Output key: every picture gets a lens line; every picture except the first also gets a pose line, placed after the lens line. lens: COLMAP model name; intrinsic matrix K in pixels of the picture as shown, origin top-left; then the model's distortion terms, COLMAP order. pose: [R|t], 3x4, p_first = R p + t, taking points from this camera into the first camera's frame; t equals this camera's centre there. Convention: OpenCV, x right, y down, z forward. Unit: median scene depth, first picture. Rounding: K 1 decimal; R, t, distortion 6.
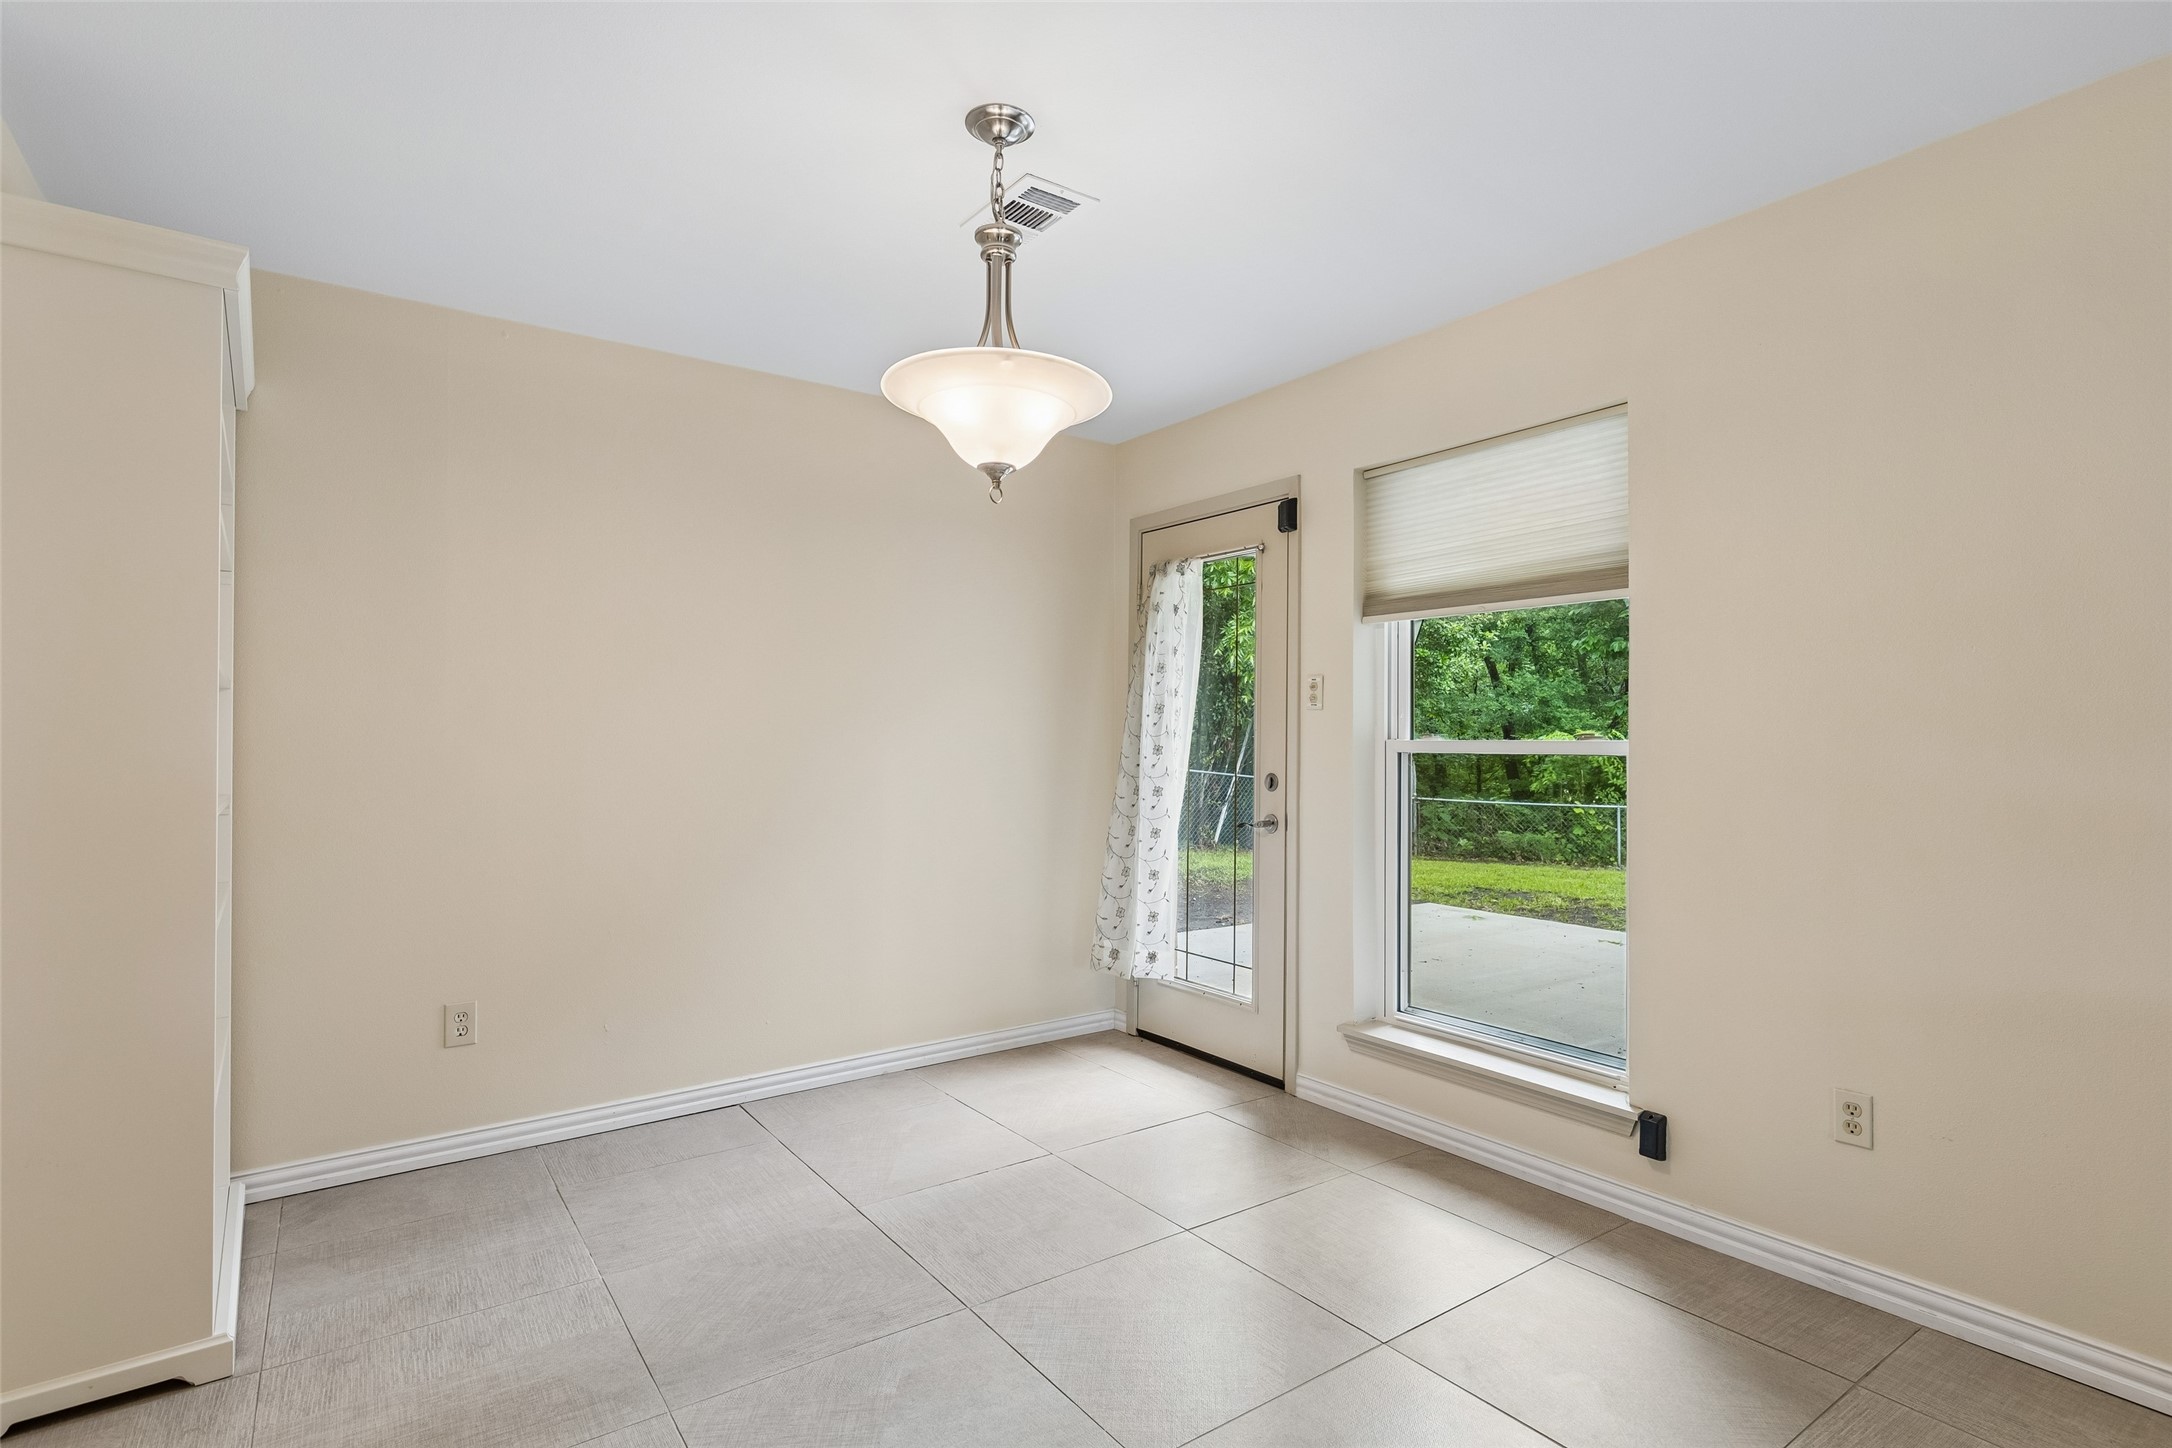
lens RADIAL K [[1091.8, 0, 1082.3], [0, 1091.8, 731.0], [0, 0, 1]] dist [-0.001442, -0.000191]
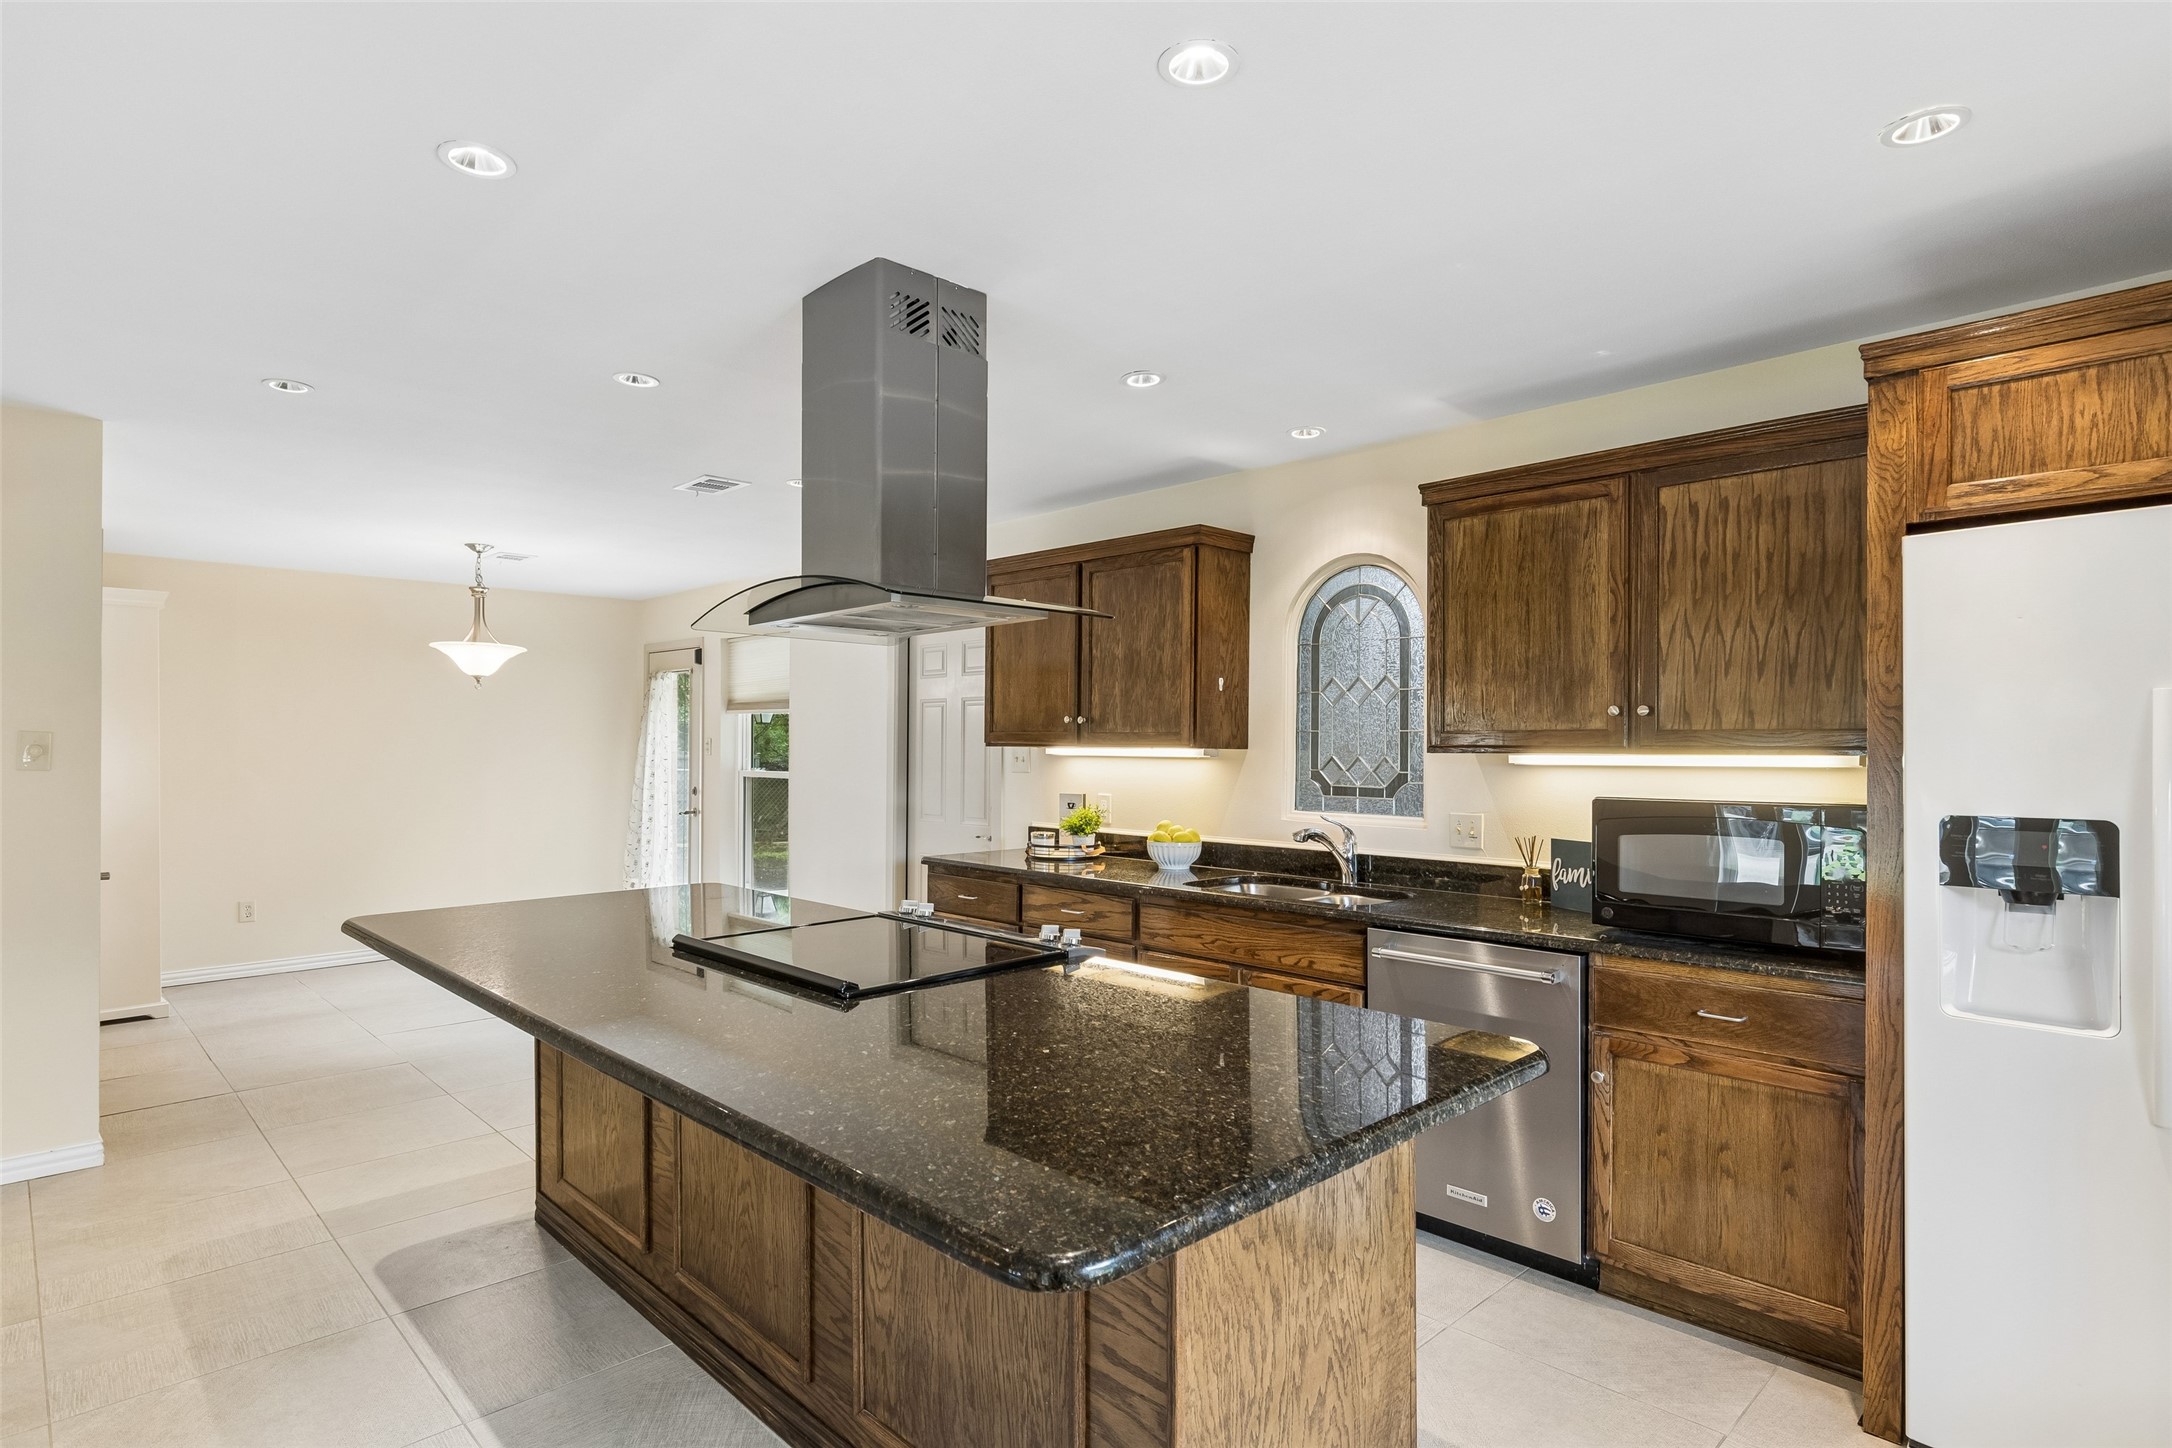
lens RADIAL K [[1099.2, 0, 1077.7], [0, 1099.2, 818.0], [0, 0, 1]] dist [-0.004521, 0.000024]
pose [[0.985047, -0.004018, 0.172237, 0.549790], [-0.007697, 0.997703, 0.067297, -0.047252], [-0.172112, -0.067616, 0.982754, -1.152172]]
